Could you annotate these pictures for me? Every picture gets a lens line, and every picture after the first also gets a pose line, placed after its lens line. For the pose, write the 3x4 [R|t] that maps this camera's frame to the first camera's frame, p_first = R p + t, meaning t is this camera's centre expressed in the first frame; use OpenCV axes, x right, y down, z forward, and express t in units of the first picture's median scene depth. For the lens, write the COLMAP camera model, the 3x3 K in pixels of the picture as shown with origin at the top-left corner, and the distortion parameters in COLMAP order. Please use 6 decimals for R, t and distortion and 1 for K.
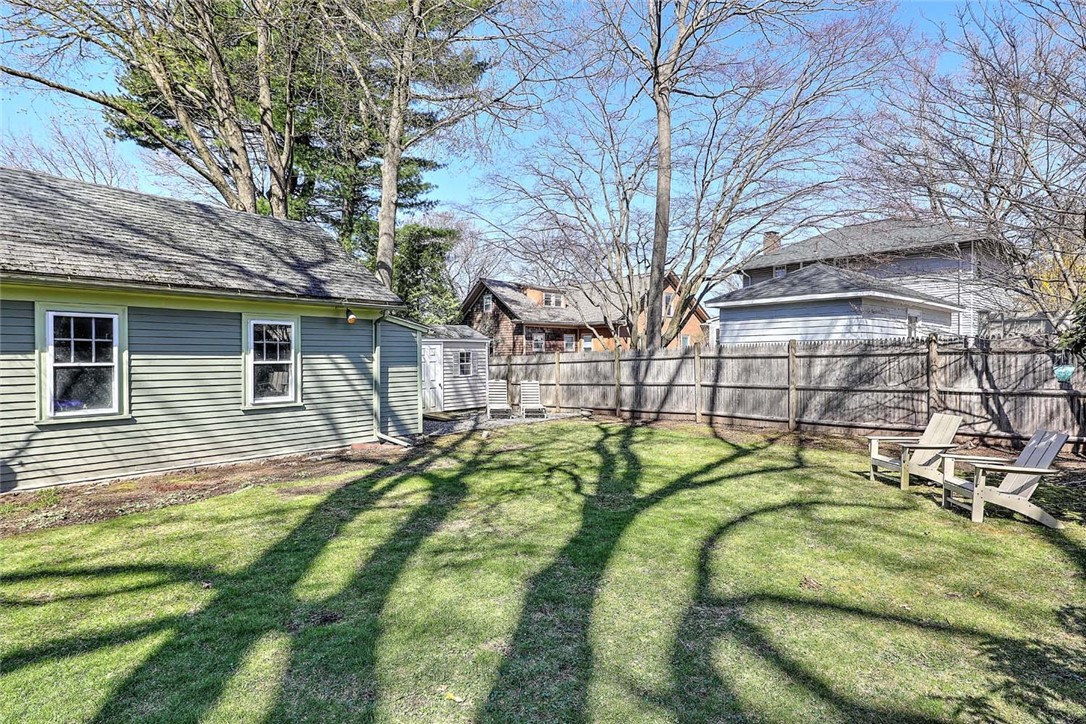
lens RADIAL K [[583.2, 0, 546.6], [0, 583.2, 359.9], [0, 0, 1]] dist [0.003061, 0.000276]
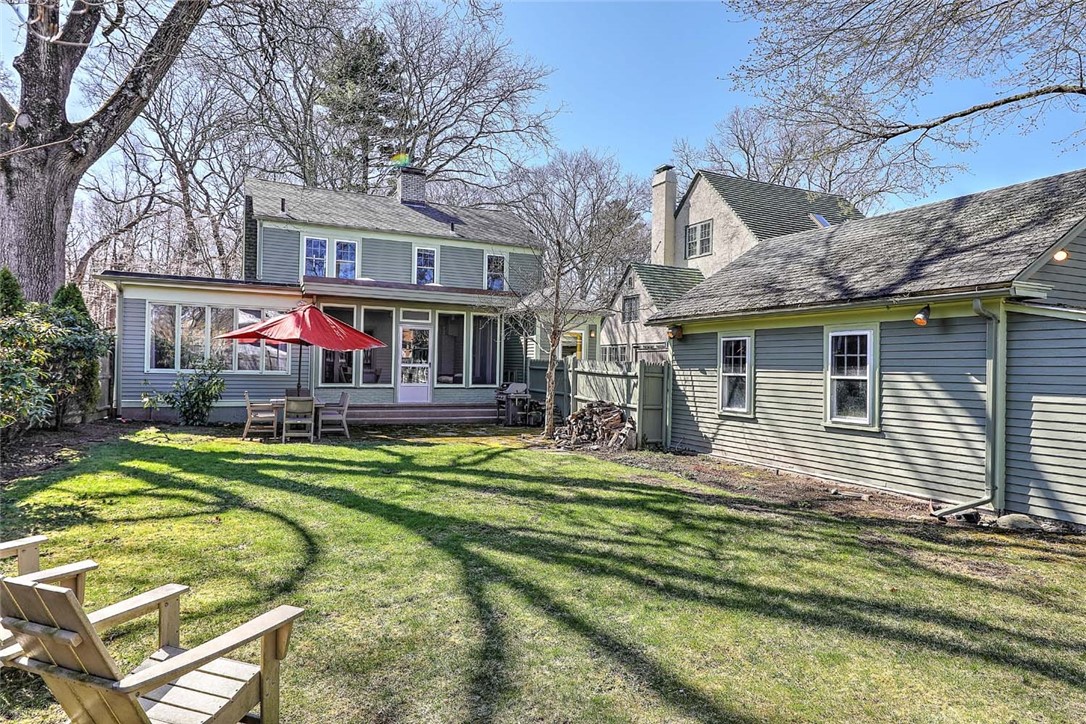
lens RADIAL K [[646.5, 0, 544.1], [0, 646.5, 362.0], [0, 0, 1]] dist [0.006239, 0.000808]
pose [[-0.442545, -0.004624, -0.896734, 0.648777], [-0.016920, 0.999852, 0.003194, -0.016077], [0.896587, 0.016586, -0.442557, 1.062679]]
